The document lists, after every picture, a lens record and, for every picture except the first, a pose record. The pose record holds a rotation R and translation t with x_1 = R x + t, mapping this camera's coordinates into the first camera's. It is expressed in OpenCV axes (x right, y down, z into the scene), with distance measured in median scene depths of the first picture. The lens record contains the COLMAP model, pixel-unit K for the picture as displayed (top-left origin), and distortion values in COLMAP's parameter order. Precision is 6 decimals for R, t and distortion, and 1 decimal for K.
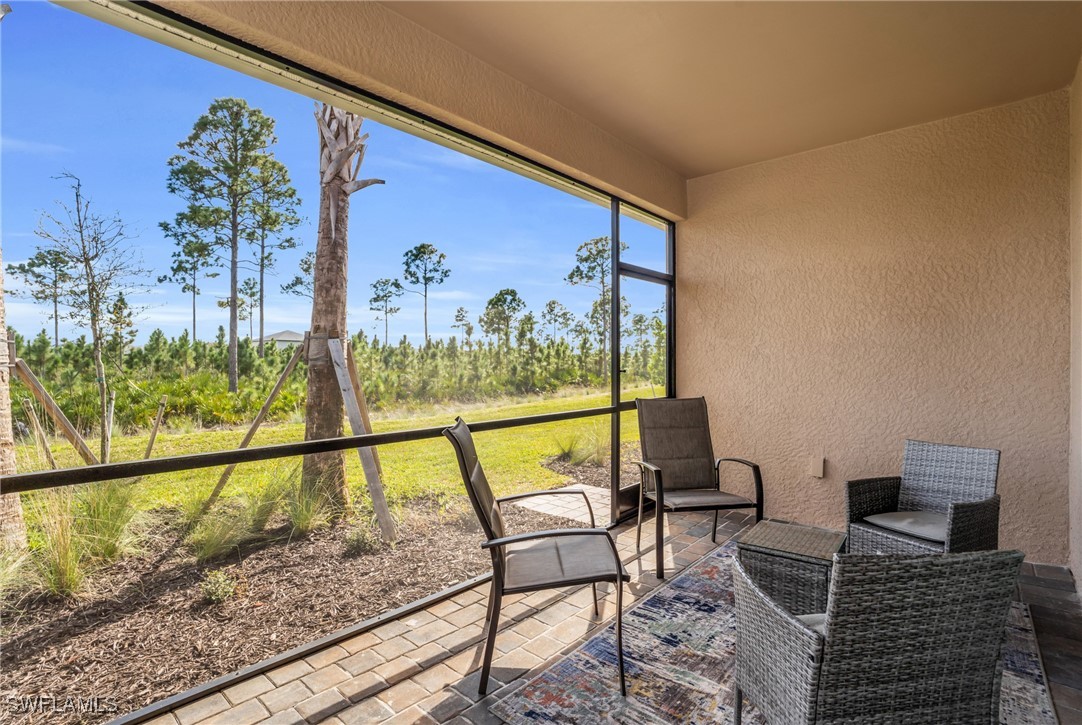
lens RADIAL K [[496.9, 0, 537.9], [0, 496.9, 361.9], [0, 0, 1]] dist [-0.009720, 0.000044]
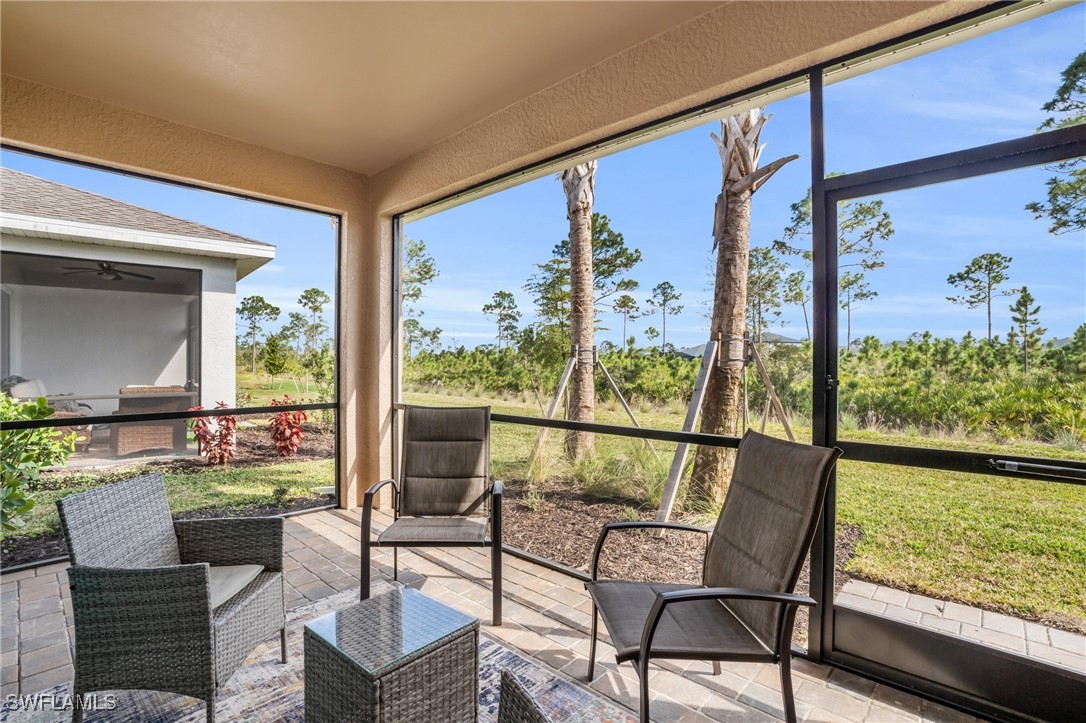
lens RADIAL K [[498.7, 0, 539.9], [0, 498.7, 360.9], [0, 0, 1]] dist [-0.009720, 0.000044]
pose [[0.007821, 0.004738, -0.999958, 0.072590], [-0.006269, 0.999969, 0.004689, -0.000976], [0.999950, 0.006232, 0.007851, 0.071795]]
